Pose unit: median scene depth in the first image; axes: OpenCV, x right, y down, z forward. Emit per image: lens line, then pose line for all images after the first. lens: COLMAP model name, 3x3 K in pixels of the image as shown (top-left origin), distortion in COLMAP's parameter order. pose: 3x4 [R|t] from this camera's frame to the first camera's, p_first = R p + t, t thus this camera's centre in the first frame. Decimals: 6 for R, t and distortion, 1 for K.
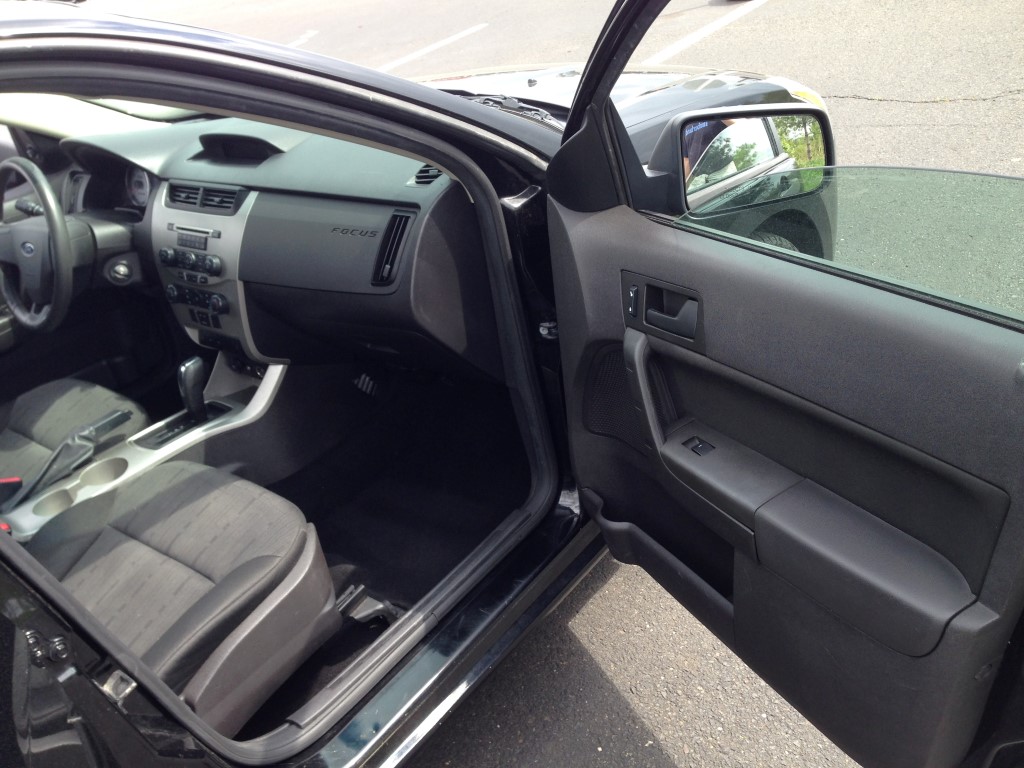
lens RADIAL K [[936.0, 0, 513.2], [0, 936.0, 367.0], [0, 0, 1]] dist [0.029099, -0.003252]
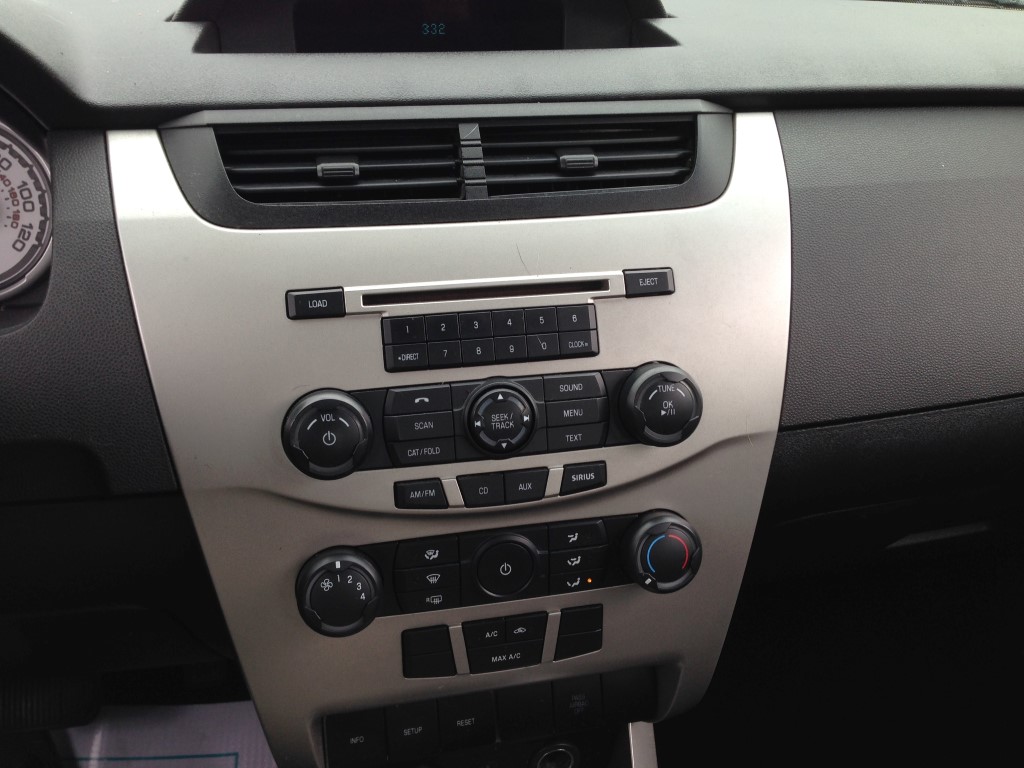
lens RADIAL K [[936.9, 0, 509.7], [0, 936.9, 379.8], [0, 0, 1]] dist [0.131511, -0.240616]
pose [[0.607596, -0.150439, 0.779868, -0.522648], [0.271389, 0.962123, -0.025843, -0.113845], [-0.746441, 0.227350, 0.625410, 0.835150]]
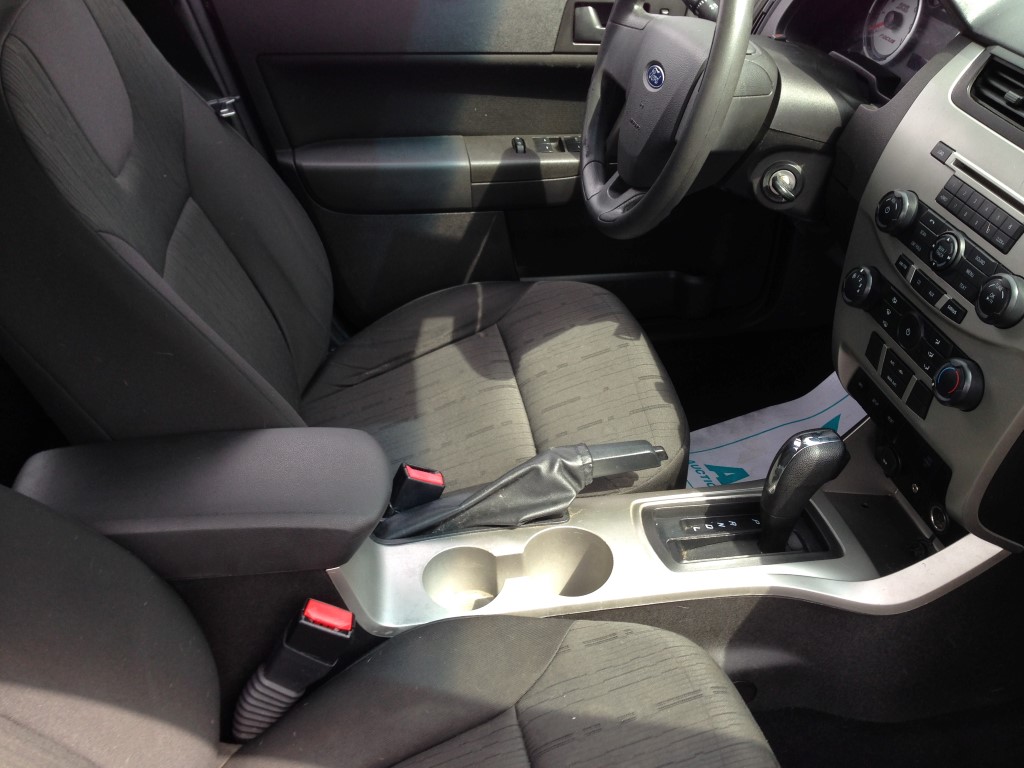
lens RADIAL K [[961.7, 0, 511.9], [0, 961.7, 409.8], [0, 0, 1]] dist [0.084507, -0.146235]
pose [[0.749810, 0.516785, -0.413180, -0.269686], [-0.427284, 0.854990, 0.293973, -0.095923], [0.505186, -0.043879, 0.861894, 0.512688]]
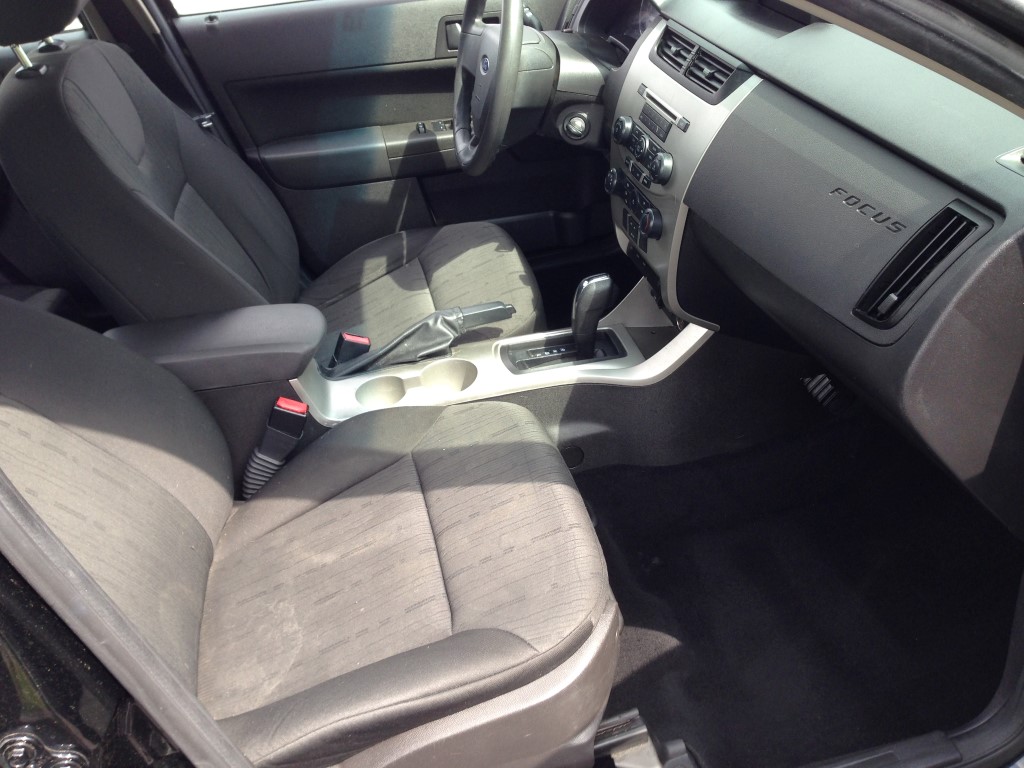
lens RADIAL K [[936.9, 0, 509.7], [0, 936.9, 379.8], [0, 0, 1]] dist [0.131511, -0.240616]
pose [[0.793280, 0.417345, -0.443316, -0.036695], [-0.328057, 0.906365, 0.266234, -0.110035], [0.512918, -0.065765, 0.855915, 0.329474]]
